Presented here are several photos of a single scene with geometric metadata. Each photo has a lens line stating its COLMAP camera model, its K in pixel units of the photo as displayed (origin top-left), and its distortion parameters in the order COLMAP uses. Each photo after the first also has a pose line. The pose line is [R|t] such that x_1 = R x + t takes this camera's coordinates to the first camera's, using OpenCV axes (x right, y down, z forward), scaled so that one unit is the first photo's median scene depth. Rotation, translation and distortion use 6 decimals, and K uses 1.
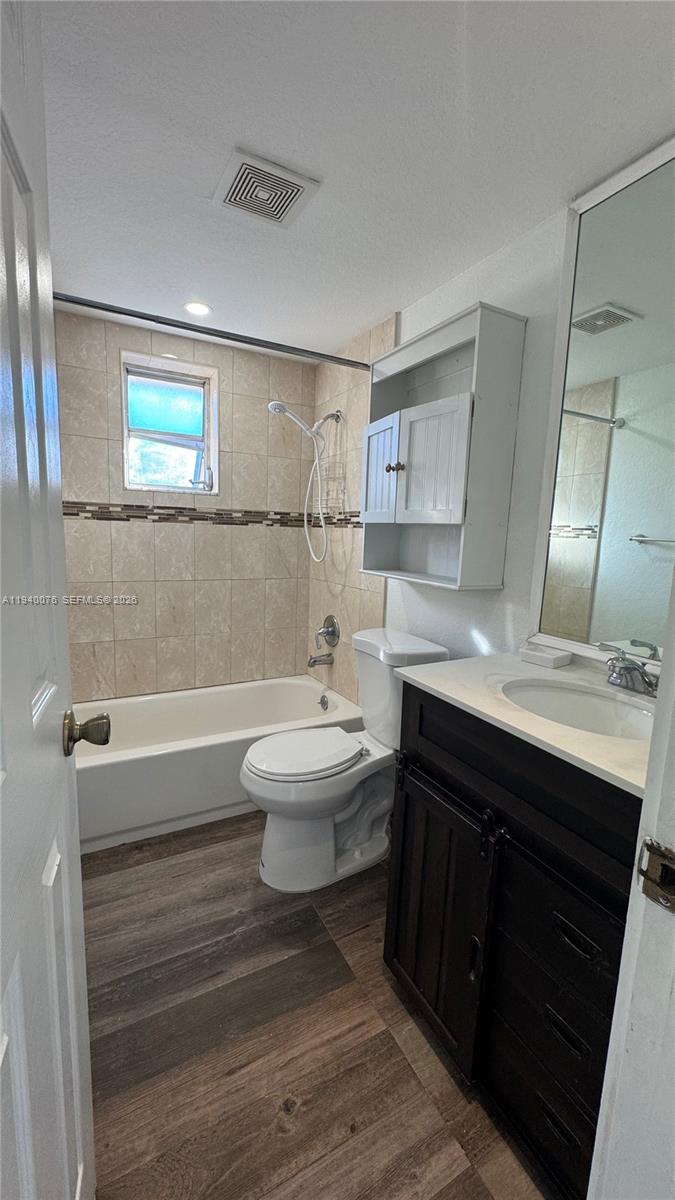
lens RADIAL K [[478.4, 0, 337.6], [0, 478.4, 601.0], [0, 0, 1]] dist [-0.003390, 0.000872]
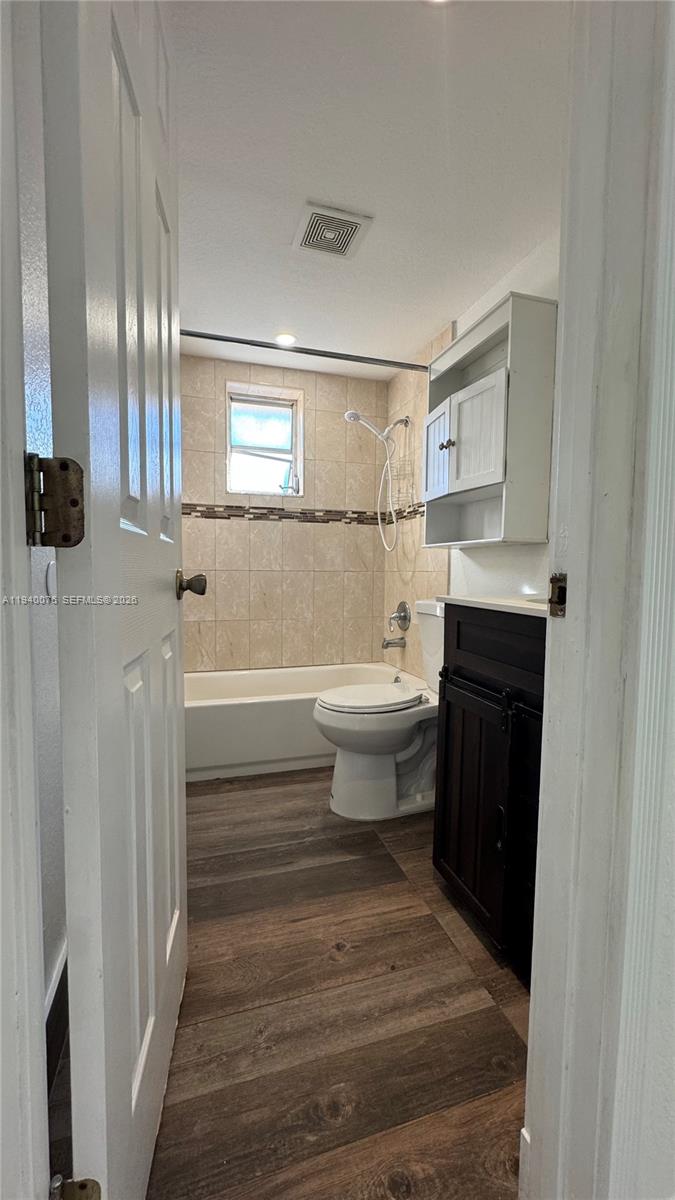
lens RADIAL K [[478.4, 0, 338.8], [0, 478.4, 602.6], [0, 0, 1]] dist [-0.003390, 0.000872]
pose [[0.981333, -0.011456, -0.191972, 0.083246], [-0.003926, 0.996823, -0.079553, 0.192452], [0.192274, 0.078822, 0.978171, -0.141858]]
